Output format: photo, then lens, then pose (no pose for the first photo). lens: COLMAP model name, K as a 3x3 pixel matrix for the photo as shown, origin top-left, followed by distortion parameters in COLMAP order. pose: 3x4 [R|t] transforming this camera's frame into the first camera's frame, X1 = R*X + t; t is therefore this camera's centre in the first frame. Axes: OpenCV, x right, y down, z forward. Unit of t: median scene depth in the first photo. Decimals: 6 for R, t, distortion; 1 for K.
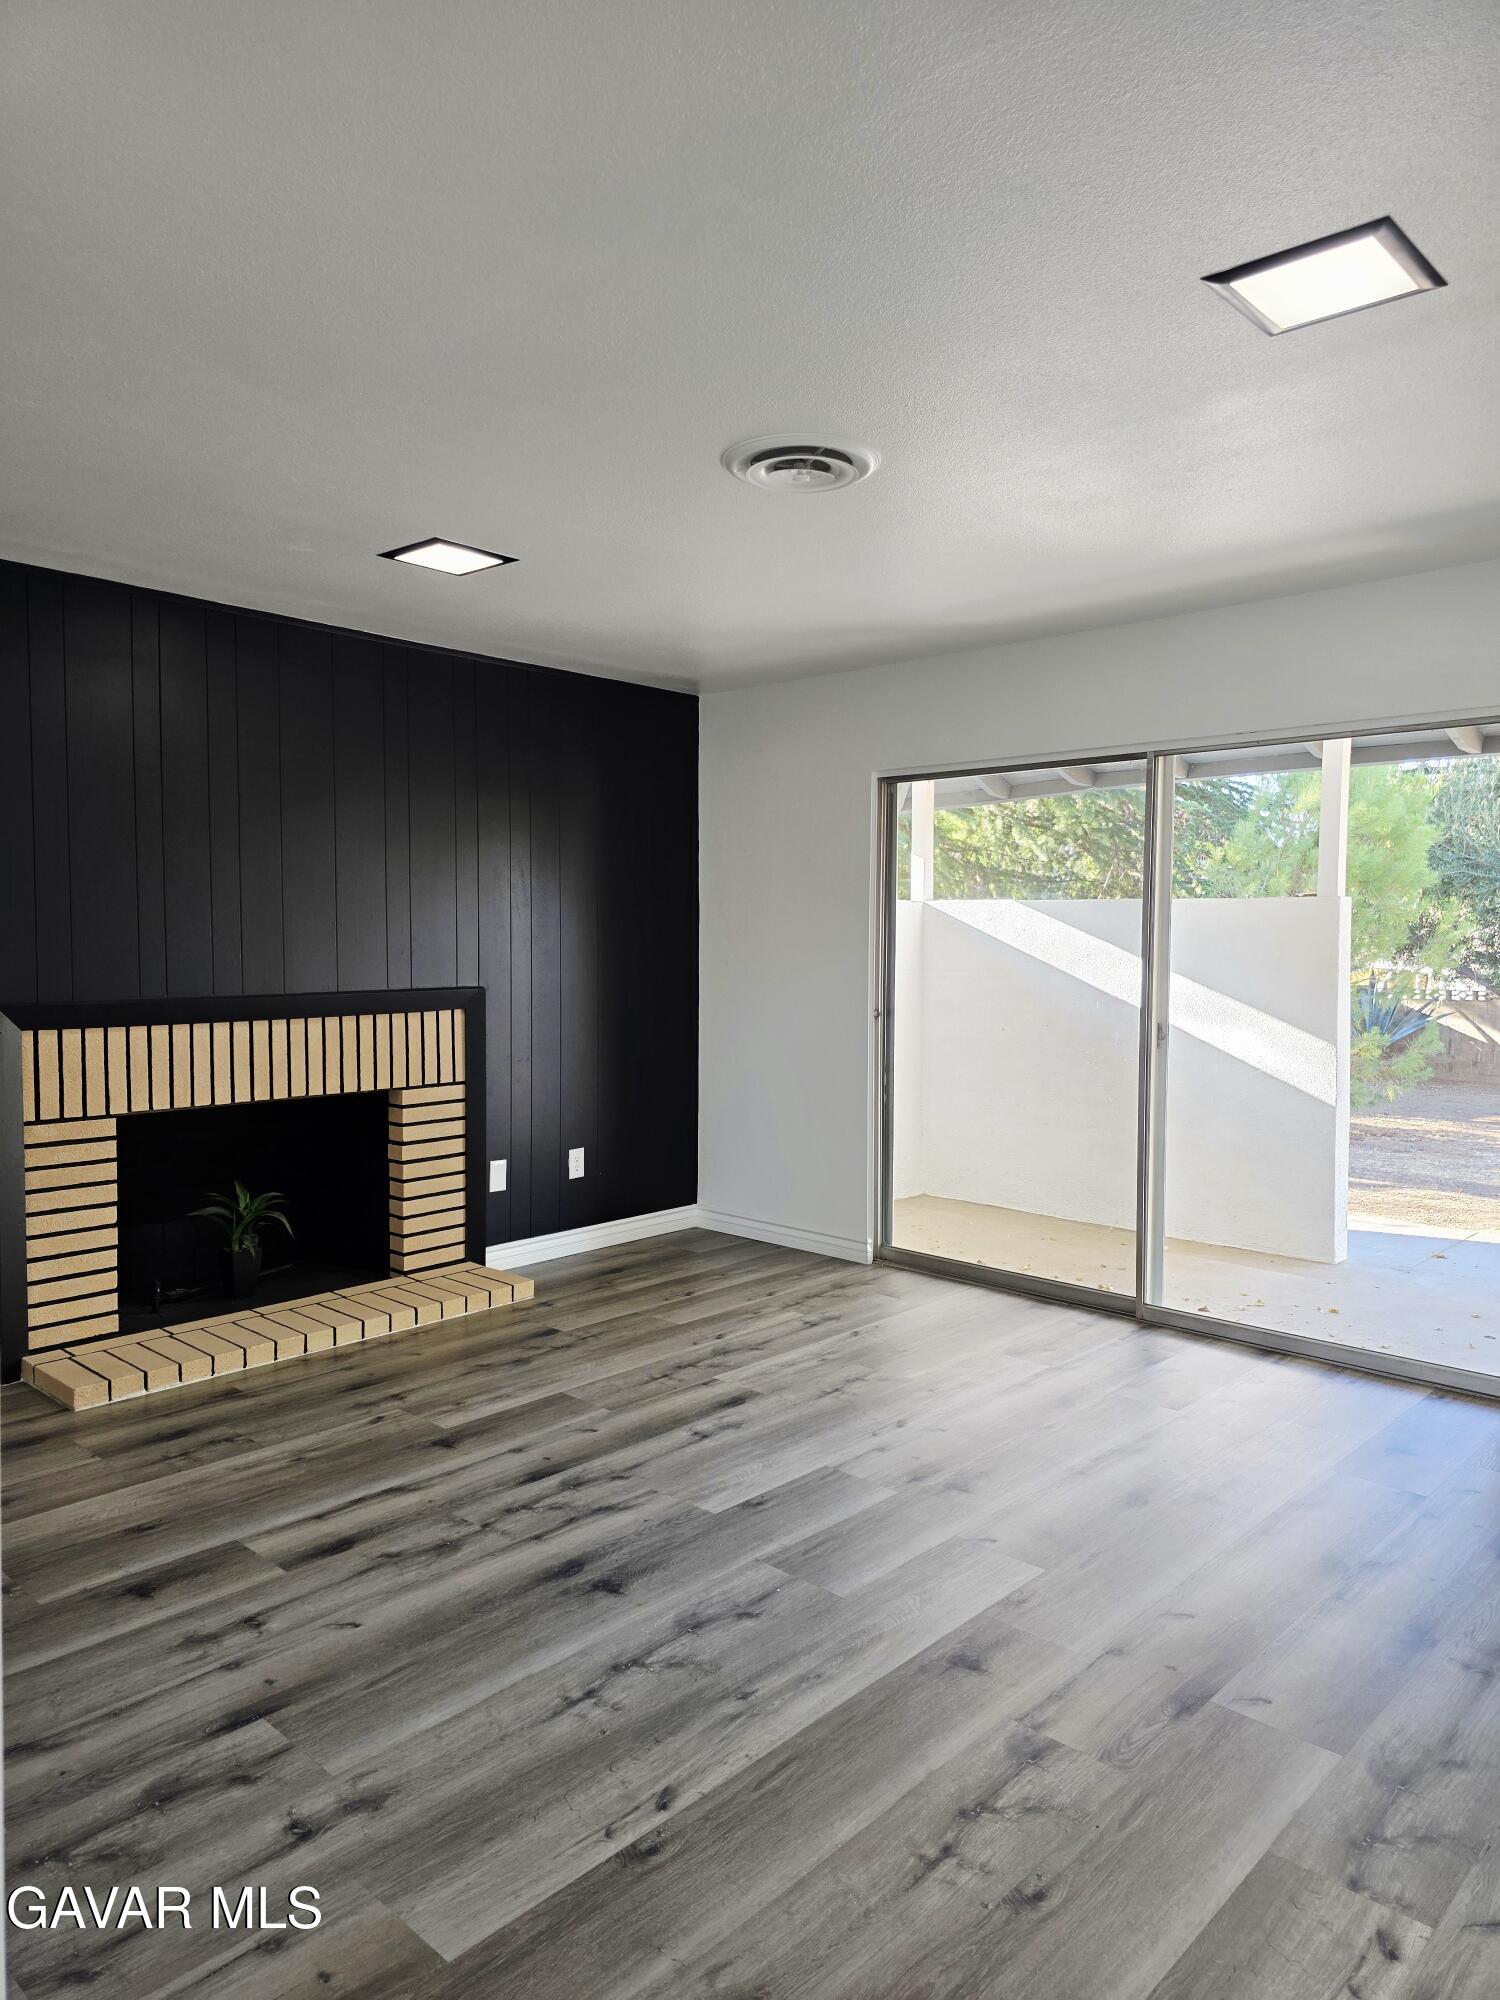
lens RADIAL K [[1428.5, 0, 753.7], [0, 1428.5, 1003.2], [0, 0, 1]] dist [0.045921, -0.032443]
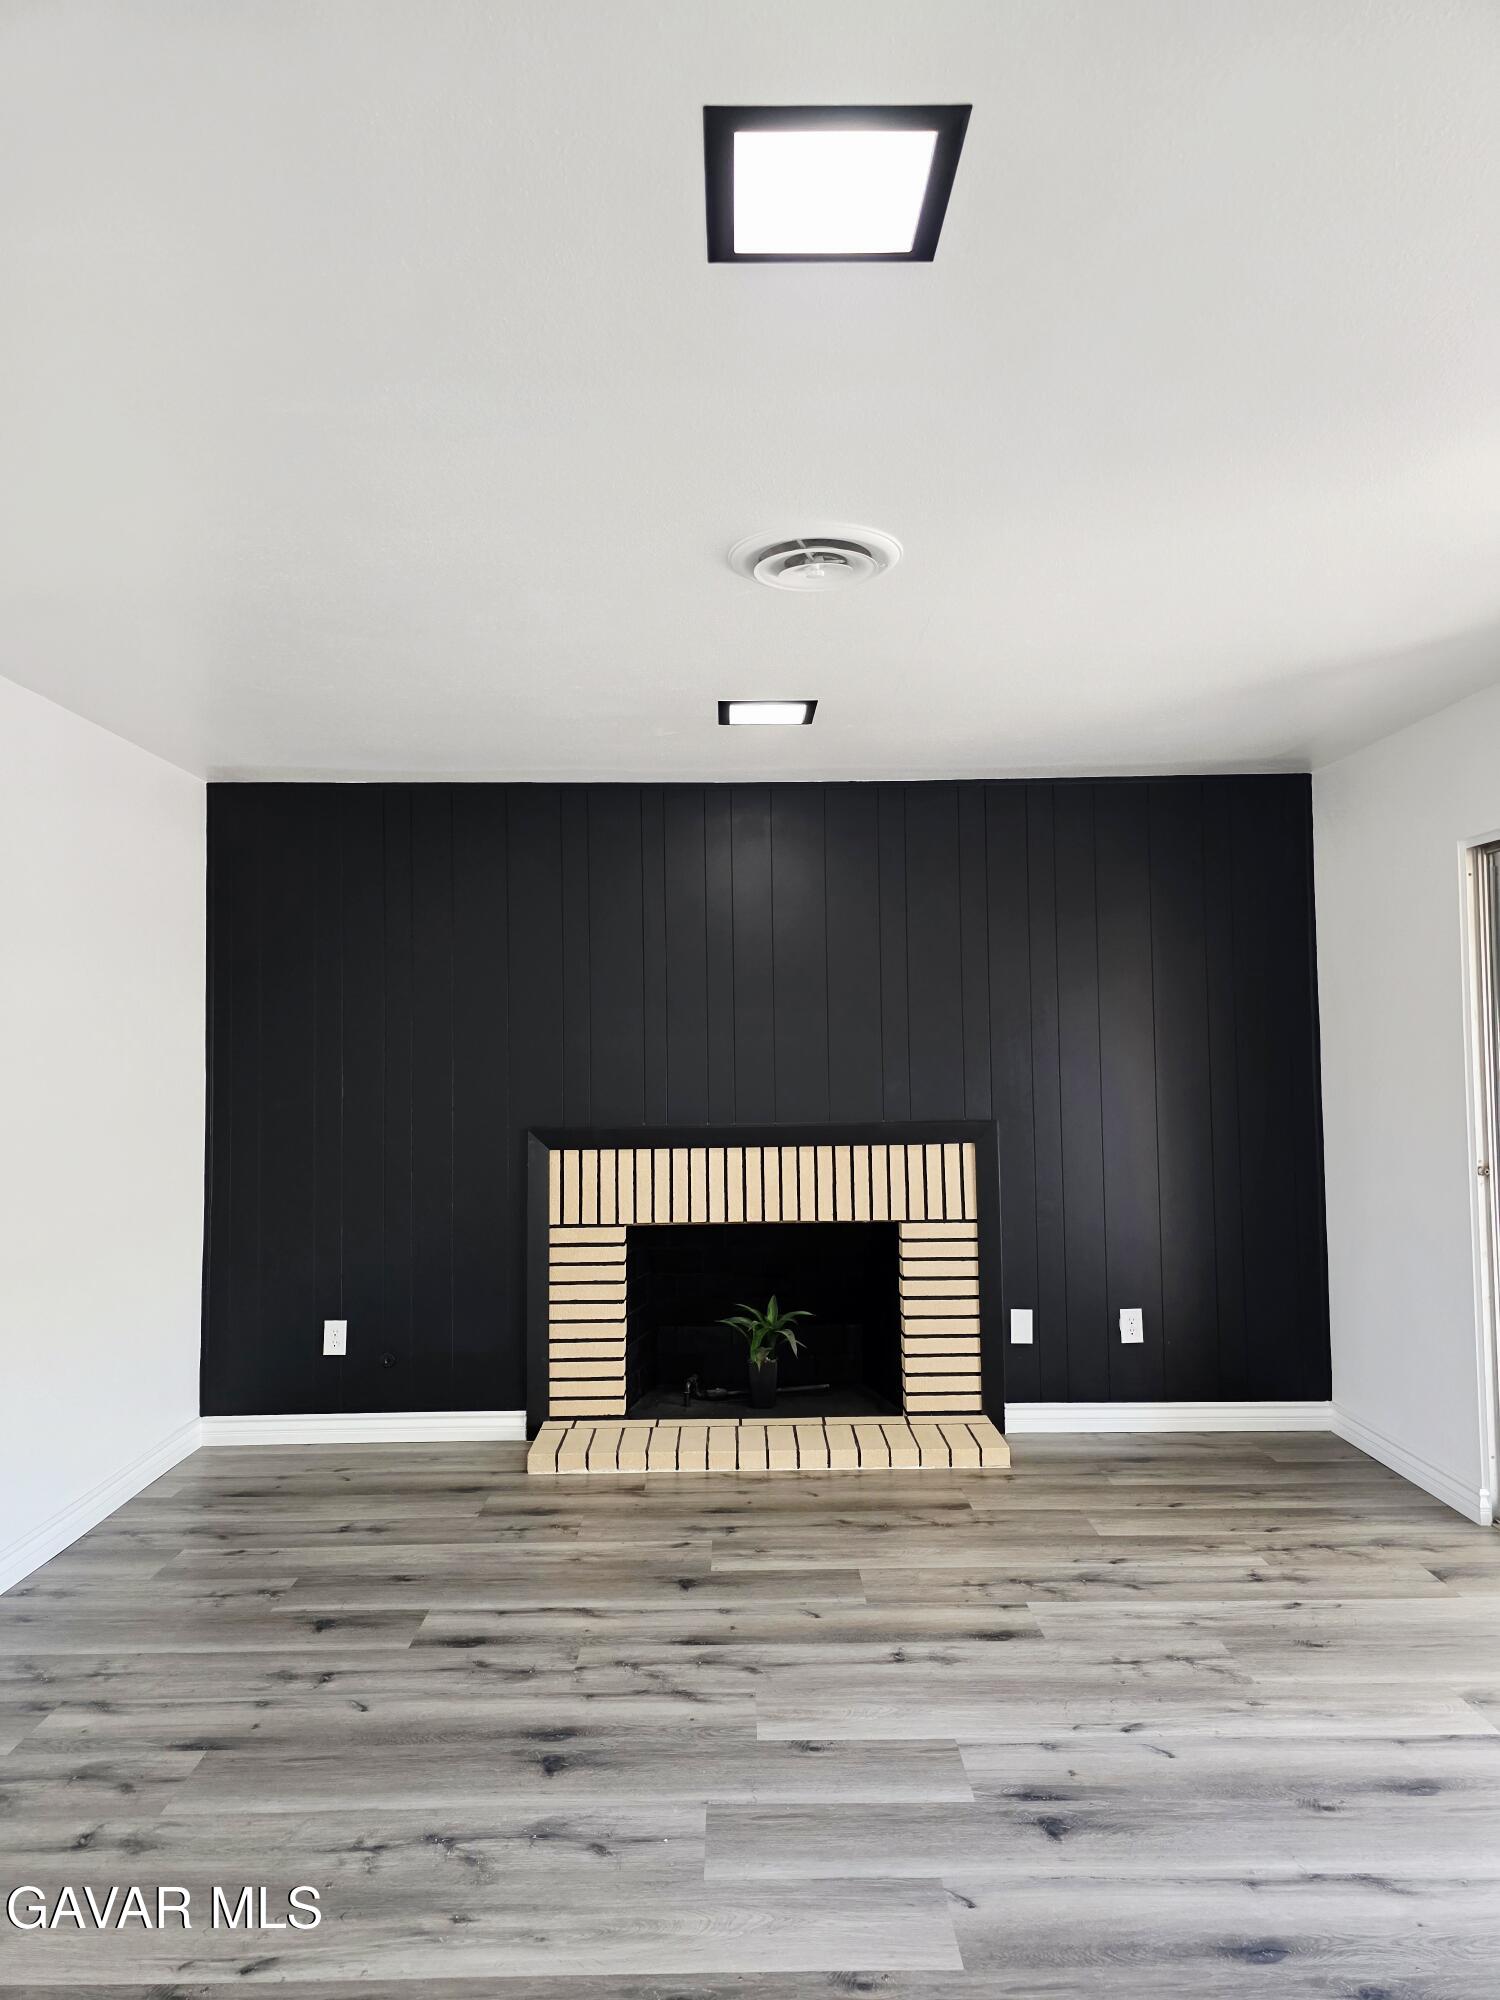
lens RADIAL K [[1428.5, 0, 703.6], [0, 1428.5, 998.2], [0, 0, 1]] dist [0.045921, -0.032443]
pose [[0.657887, -0.038104, -0.752152, 0.474722], [-0.022247, 0.997300, -0.069981, -0.025337], [0.752788, 0.062773, 0.655263, 0.278266]]
